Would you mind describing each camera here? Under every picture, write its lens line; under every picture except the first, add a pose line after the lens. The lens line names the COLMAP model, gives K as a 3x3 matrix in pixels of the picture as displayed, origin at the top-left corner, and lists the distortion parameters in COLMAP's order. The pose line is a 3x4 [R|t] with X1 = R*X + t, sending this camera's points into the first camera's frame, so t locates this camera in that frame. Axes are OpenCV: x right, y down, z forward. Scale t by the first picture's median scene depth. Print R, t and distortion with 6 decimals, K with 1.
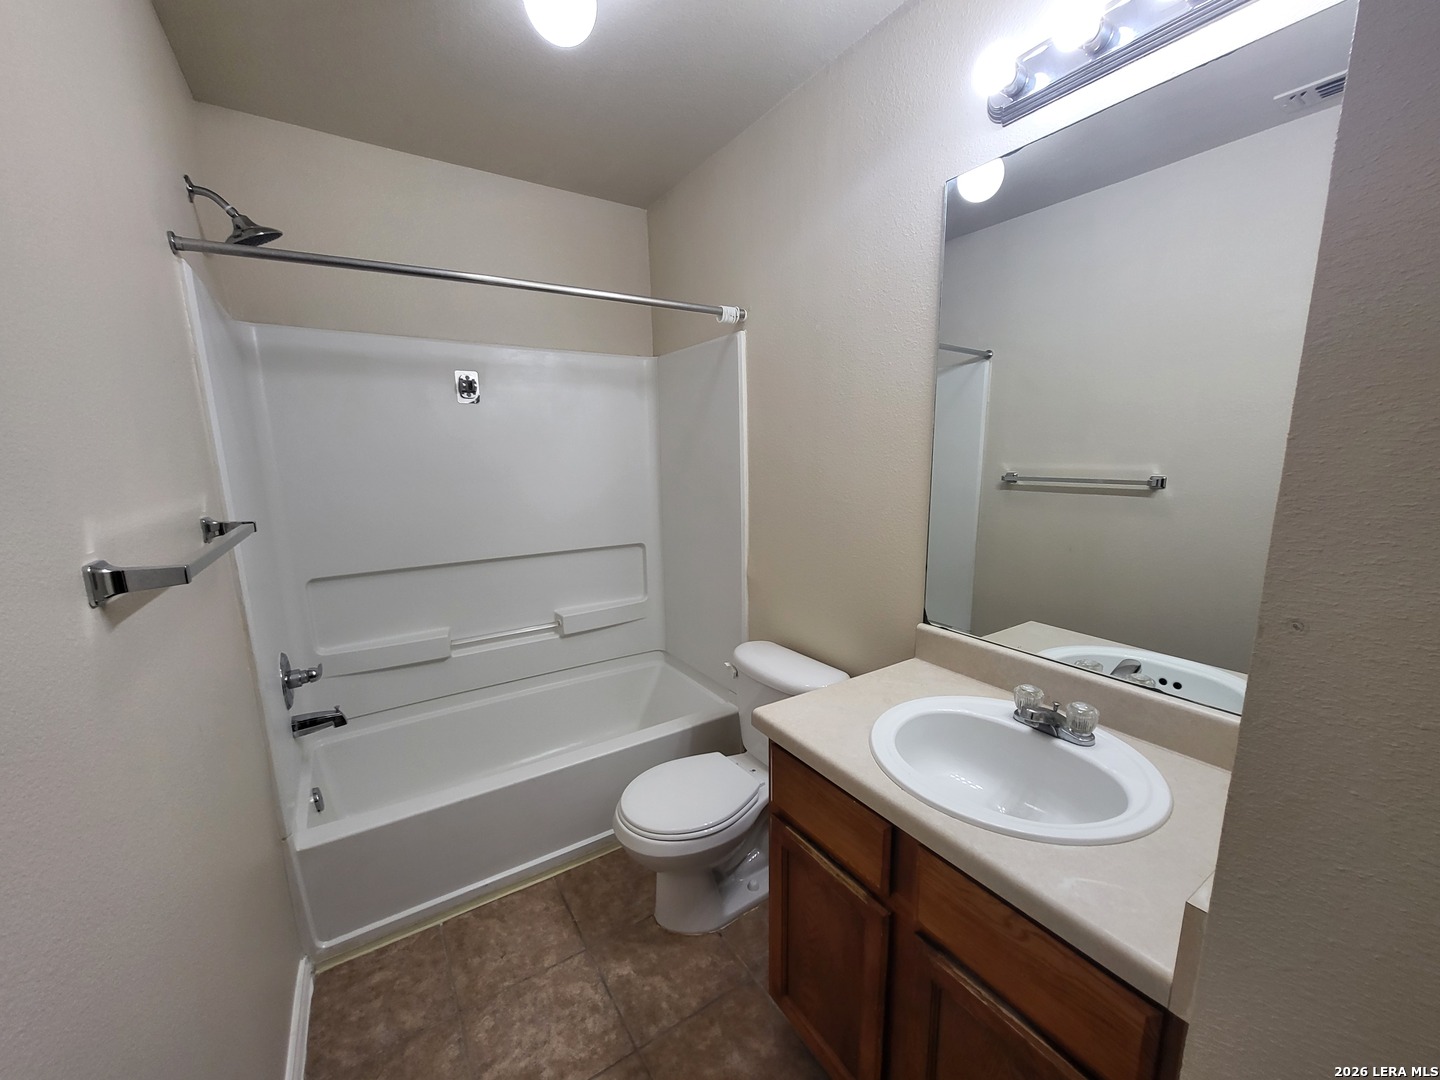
lens RADIAL K [[563.7, 0, 728.9], [0, 563.7, 553.9], [0, 0, 1]] dist [-0.000341, -0.000322]
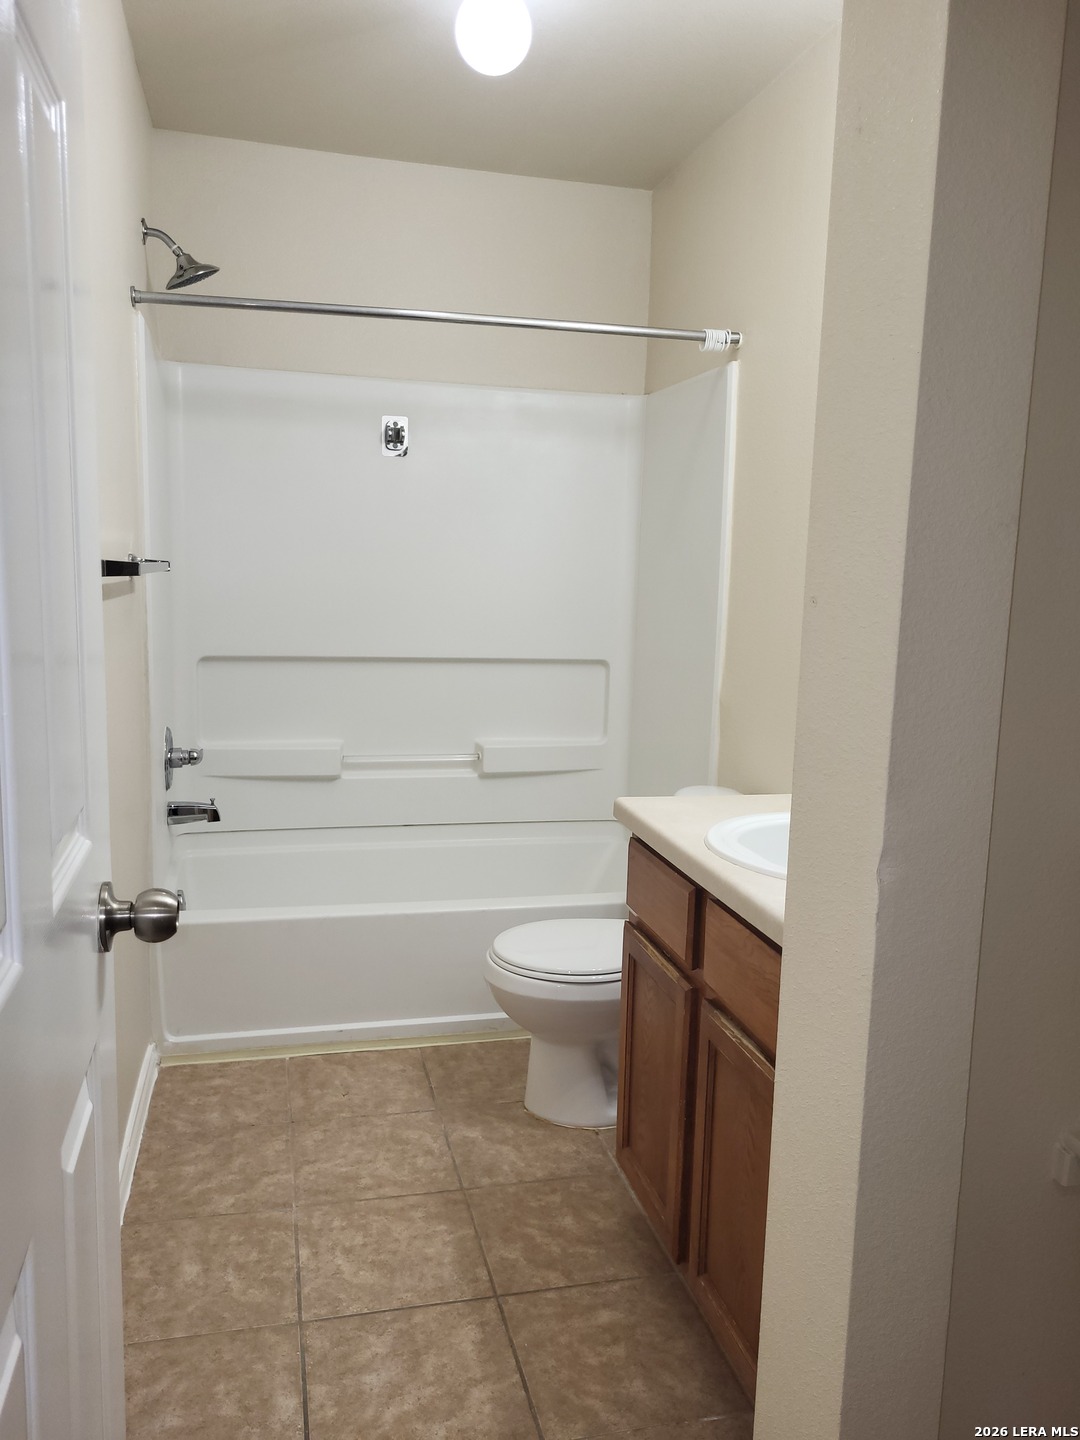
lens RADIAL K [[1106.8, 0, 540.0], [0, 1106.8, 720.0], [0, 0, 1]] dist [0.022553, -0.010118]
pose [[0.940258, 0.089432, -0.328507, 0.370472], [-0.103578, 0.994287, -0.025780, 0.161410], [0.324325, 0.058266, 0.944150, -0.513474]]
